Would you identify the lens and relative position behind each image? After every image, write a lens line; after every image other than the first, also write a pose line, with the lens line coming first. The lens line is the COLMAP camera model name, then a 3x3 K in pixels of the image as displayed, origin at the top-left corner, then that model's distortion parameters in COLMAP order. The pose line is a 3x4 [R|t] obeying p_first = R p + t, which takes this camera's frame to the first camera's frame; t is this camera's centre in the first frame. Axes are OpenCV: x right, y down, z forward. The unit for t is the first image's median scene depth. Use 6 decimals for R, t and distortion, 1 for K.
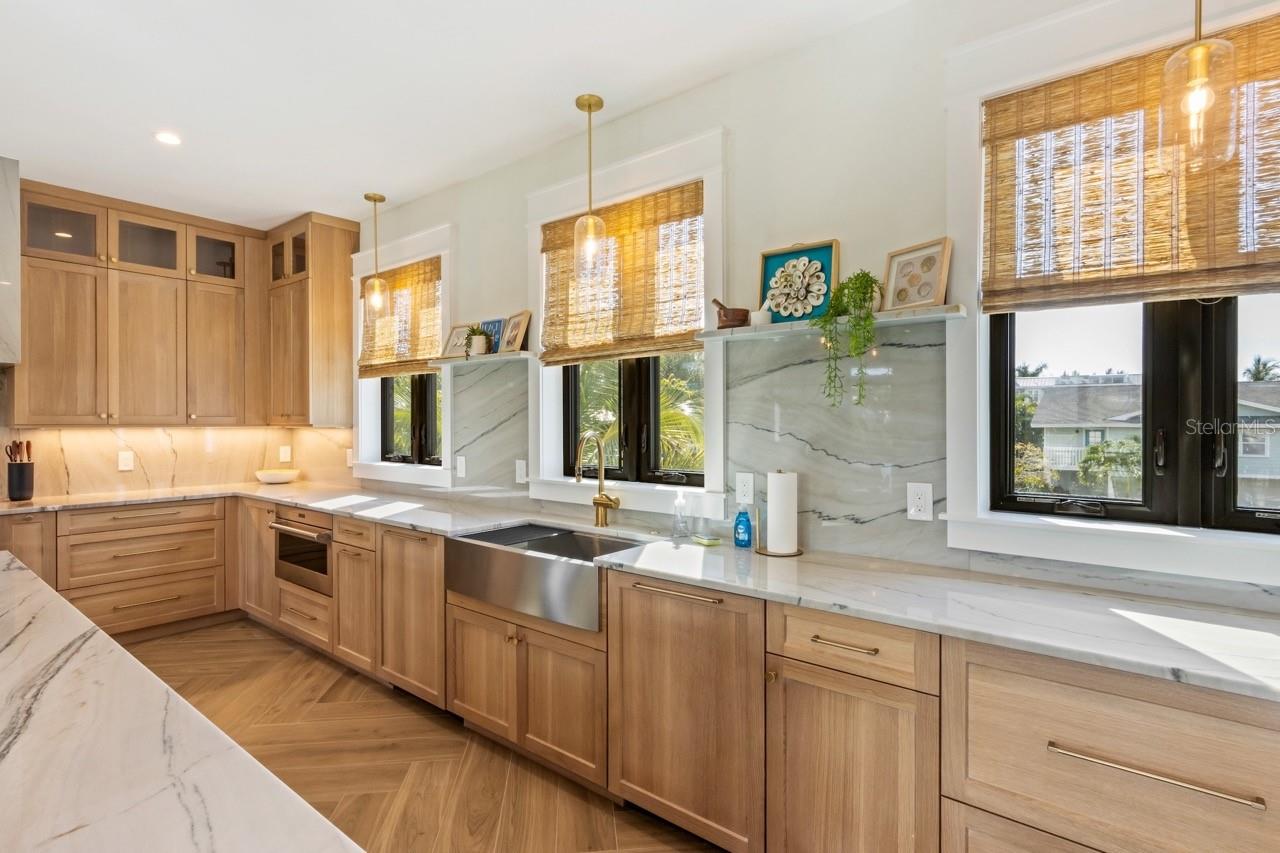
lens RADIAL K [[634.5, 0, 638.8], [0, 634.5, 420.3], [0, 0, 1]] dist [0.005728, 0.000100]
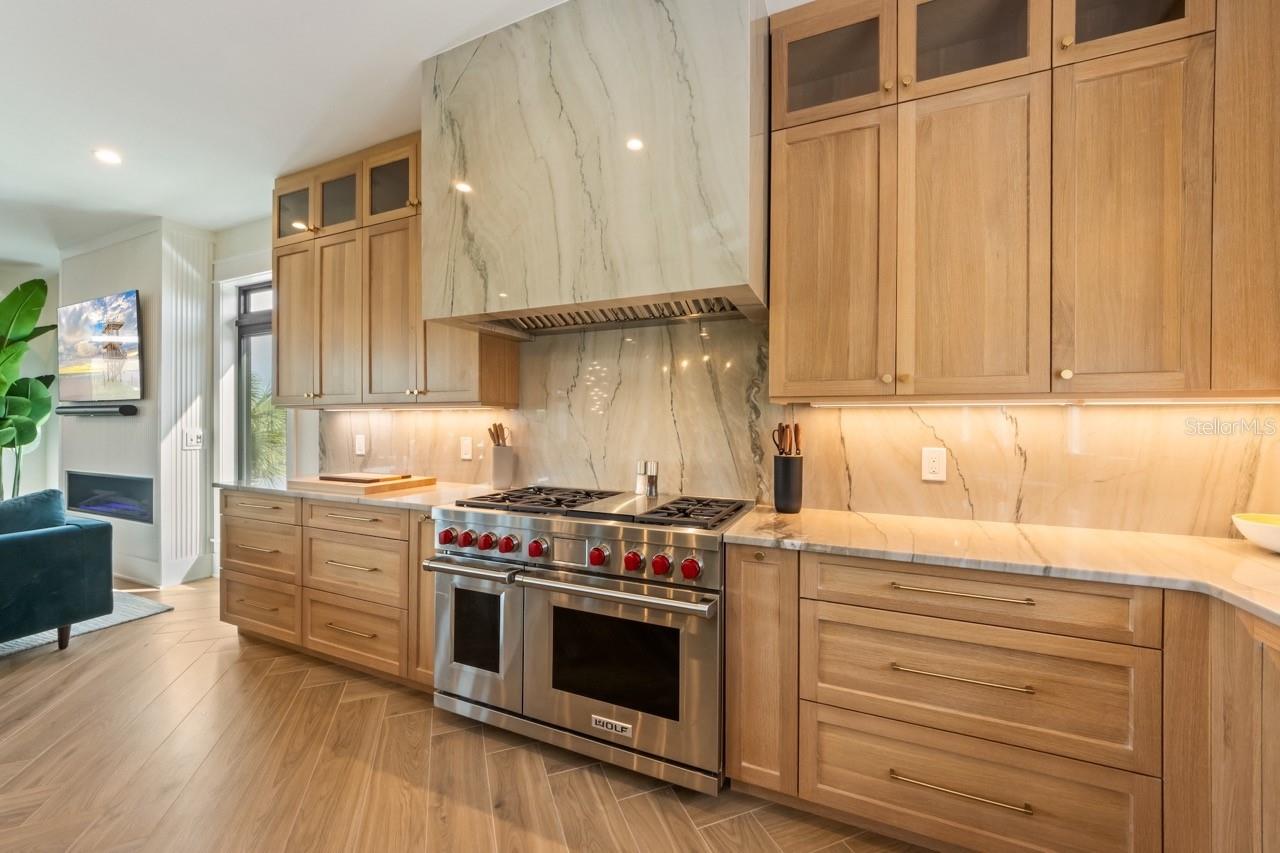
lens RADIAL K [[488.9, 0, 635.1], [0, 488.9, 423.9], [0, 0, 1]] dist [-0.002462, -0.000269]
pose [[0.267017, 0.005558, -0.963676, -0.492814], [-0.006729, 0.999970, 0.003903, 0.030357], [0.963668, 0.005442, 0.267047, 0.675138]]
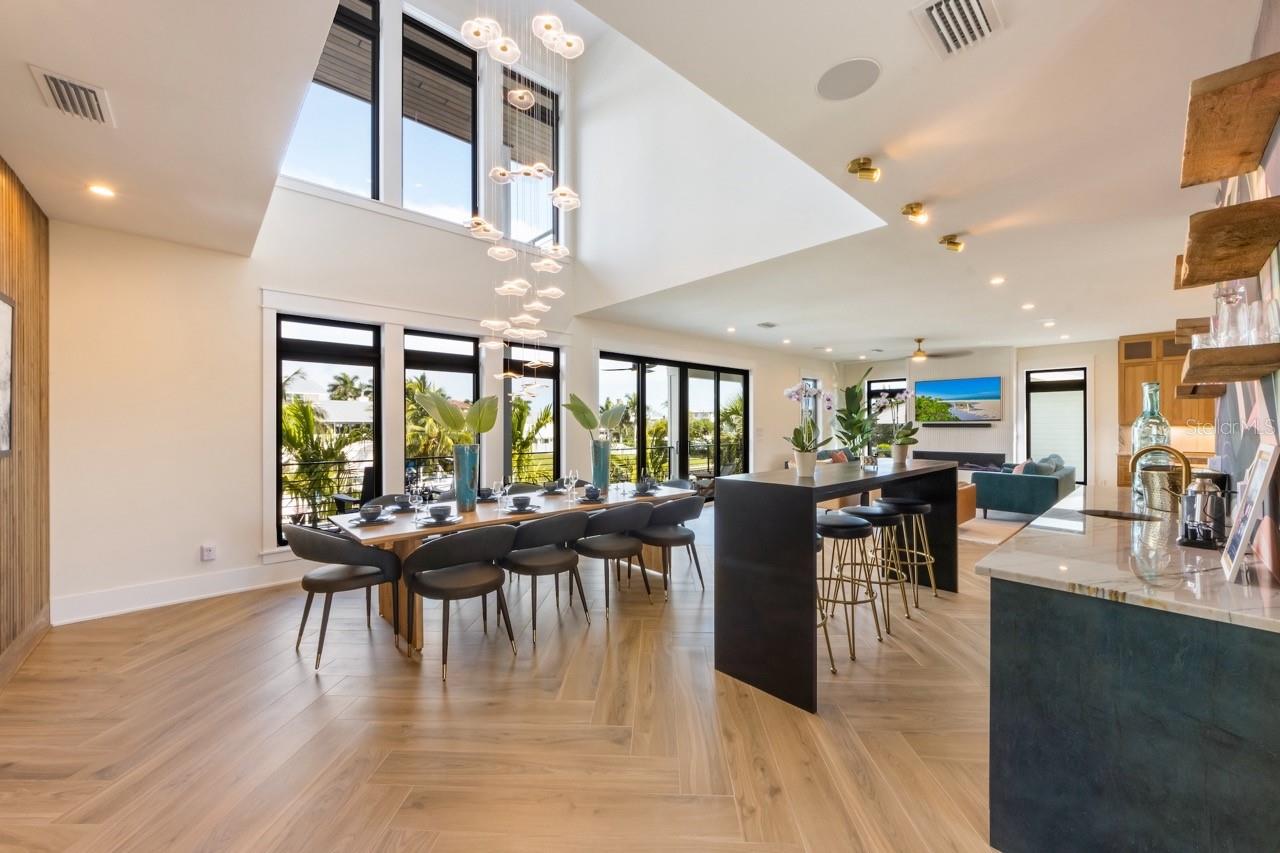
lens RADIAL K [[498.2, 0, 622.0], [0, 498.2, 425.1], [0, 0, 1]] dist [-0.000530, -0.000098]
pose [[-0.150568, 0.003395, -0.988594, 0.902558], [-0.000467, 0.999994, 0.003505, 0.005213], [0.988599, 0.000989, -0.150566, -1.344492]]
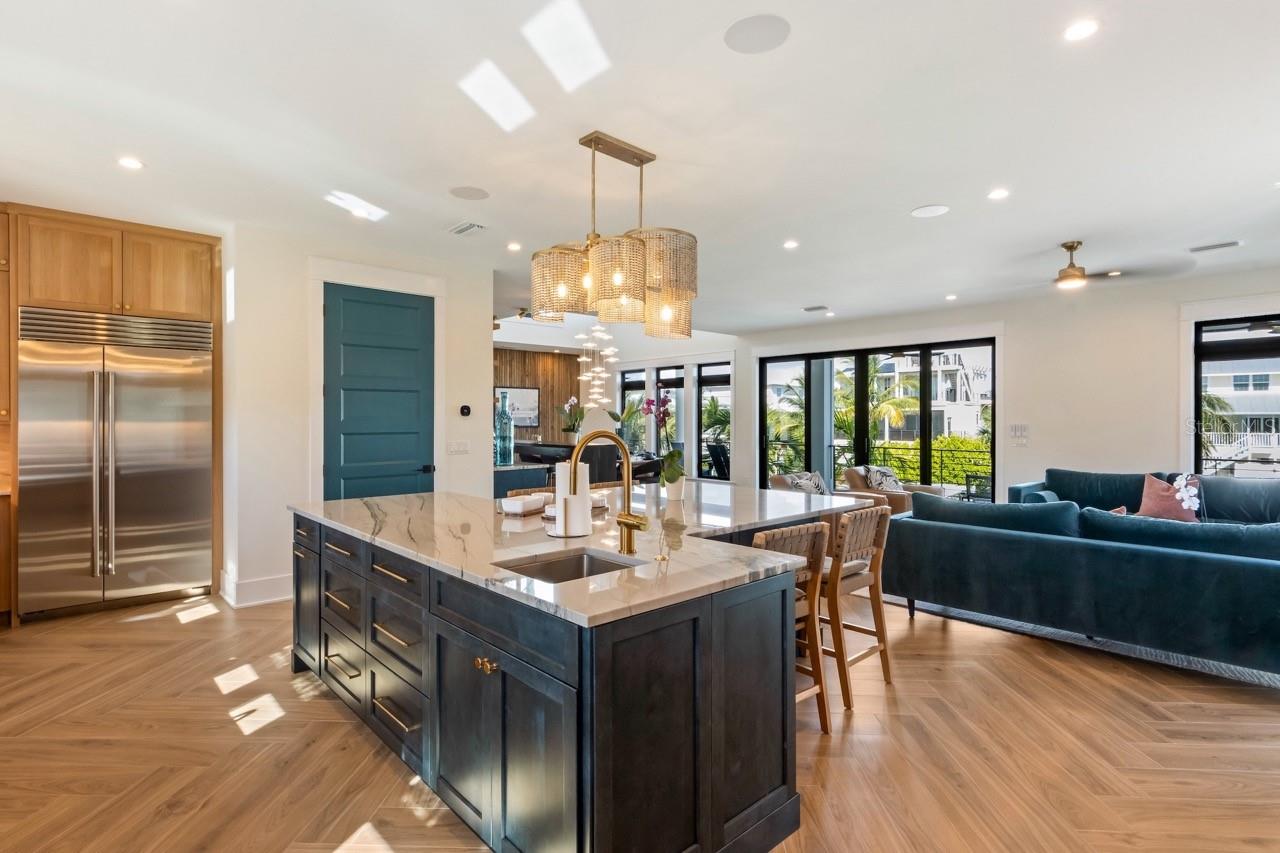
lens RADIAL K [[634.5, 0, 638.8], [0, 634.5, 420.3], [0, 0, 1]] dist [0.005728, 0.000100]
pose [[-0.990790, 0.001499, 0.135397, -0.649993], [0.001902, 0.999994, 0.002843, 0.004333], [-0.135392, 0.003074, -0.990787, 0.966463]]
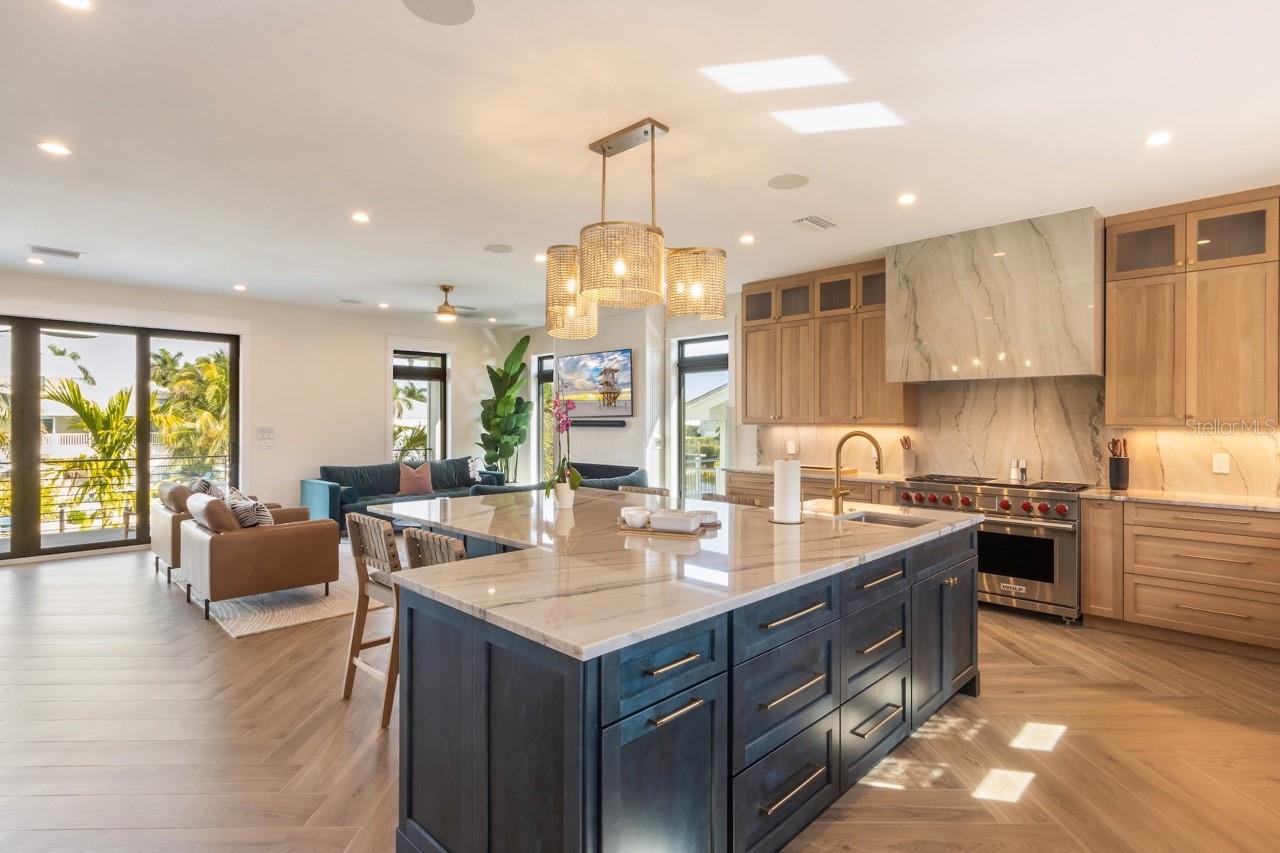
lens RADIAL K [[634.5, 0, 638.8], [0, 634.5, 420.3], [0, 0, 1]] dist [0.005728, 0.000100]
pose [[-0.094408, 0.002311, -0.995531, 0.261742], [-0.002632, 0.999993, 0.002571, -0.002077], [0.995530, 0.002863, -0.094402, 0.224385]]
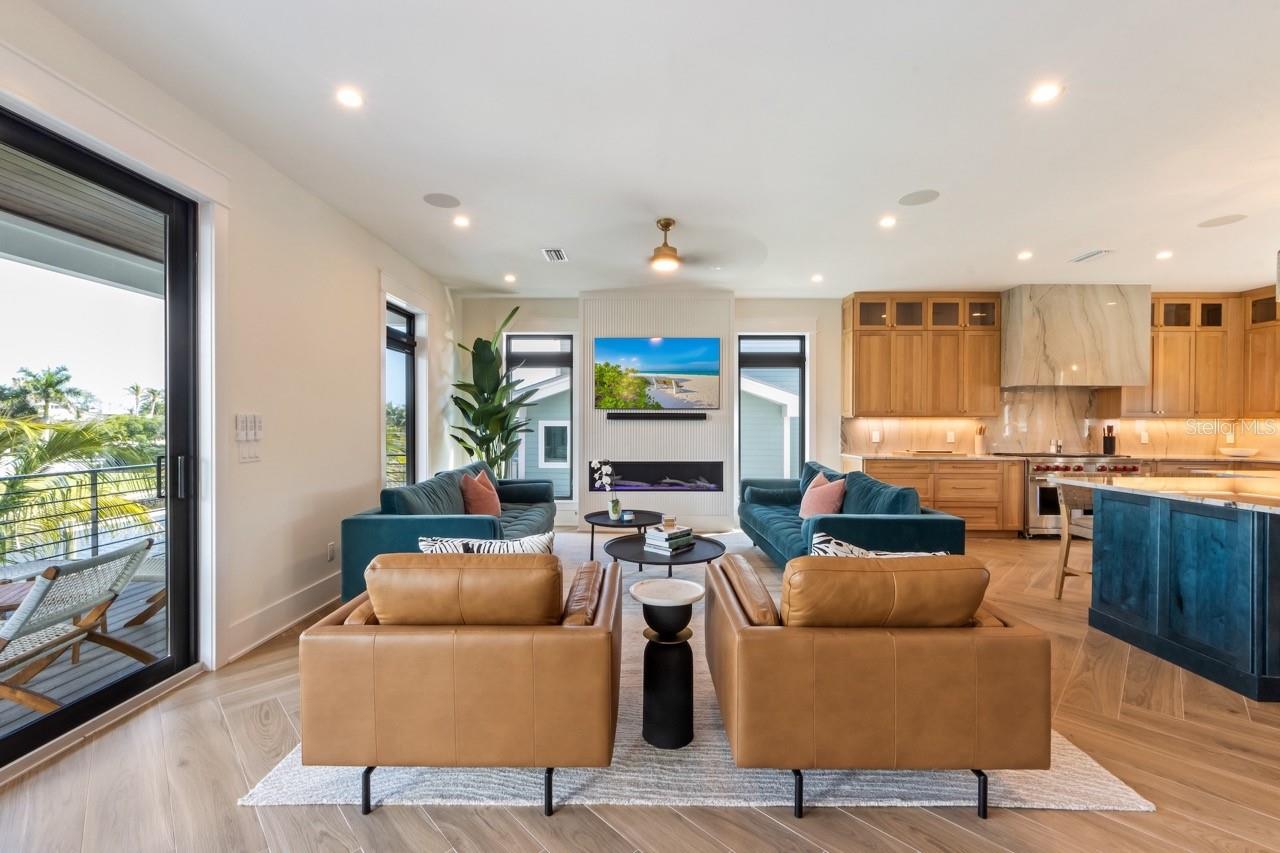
lens RADIAL K [[525.1, 0, 636.0], [0, 525.1, 427.3], [0, 0, 1]] dist [-0.000193, -0.000247]
pose [[0.631627, 0.010592, -0.775200, -0.608096], [-0.005843, 0.999943, 0.008902, 0.031433], [0.775251, -0.001093, 0.631653, -1.099266]]
